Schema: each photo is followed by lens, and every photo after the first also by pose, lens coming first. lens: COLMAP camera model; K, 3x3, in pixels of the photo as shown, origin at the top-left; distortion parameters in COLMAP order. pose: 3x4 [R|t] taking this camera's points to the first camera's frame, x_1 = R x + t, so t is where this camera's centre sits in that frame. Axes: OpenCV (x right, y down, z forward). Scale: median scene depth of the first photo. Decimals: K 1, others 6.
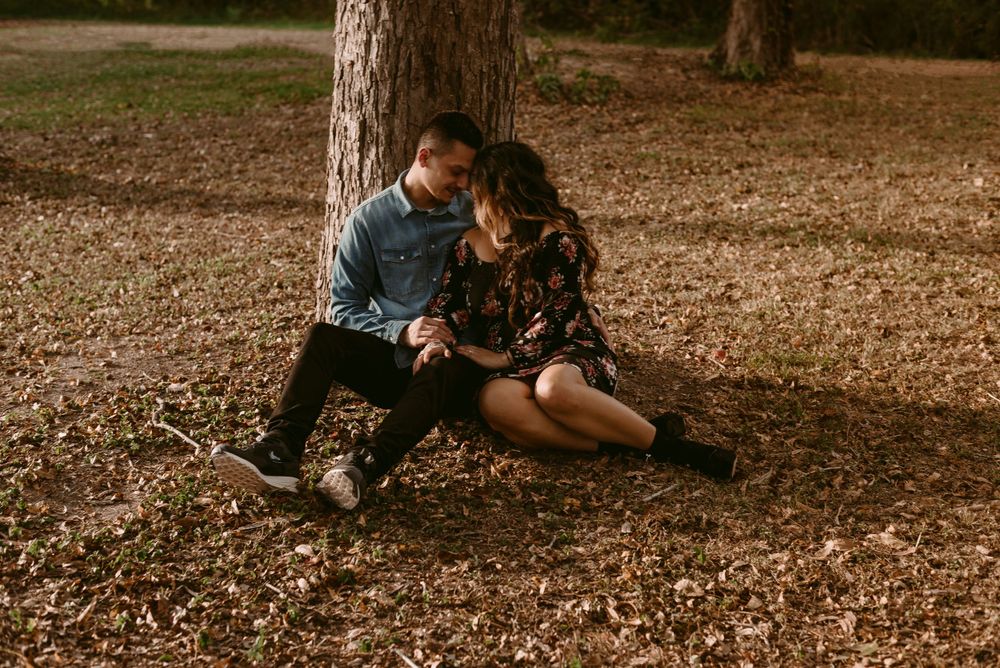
lens RADIAL K [[1457.6, 0, 500.0], [0, 1457.6, 334.0], [0, 0, 1]] dist [0.008866, 0.188531]
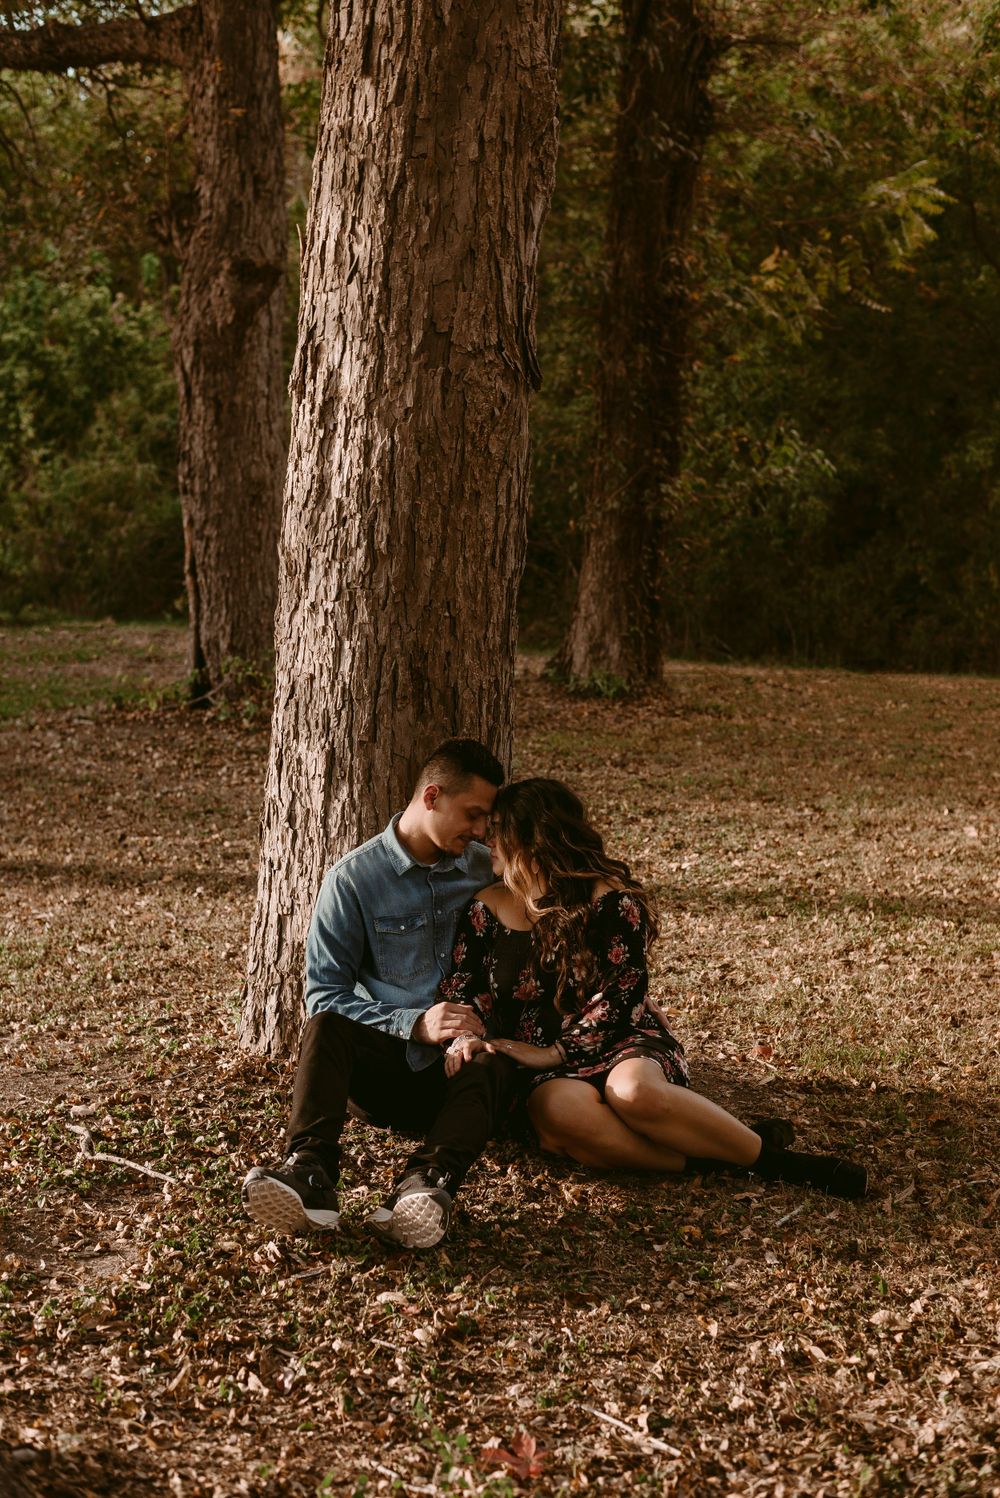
lens RADIAL K [[2183.5, 0, 500.0], [0, 2183.5, 749.0], [0, 0, 1]] dist [0.008866, 0.188531]
pose [[0.985680, -0.001420, 0.168619, -0.208299], [0.026182, 0.989126, -0.144722, 0.022188], [-0.166580, 0.147065, 0.974999, -0.140061]]
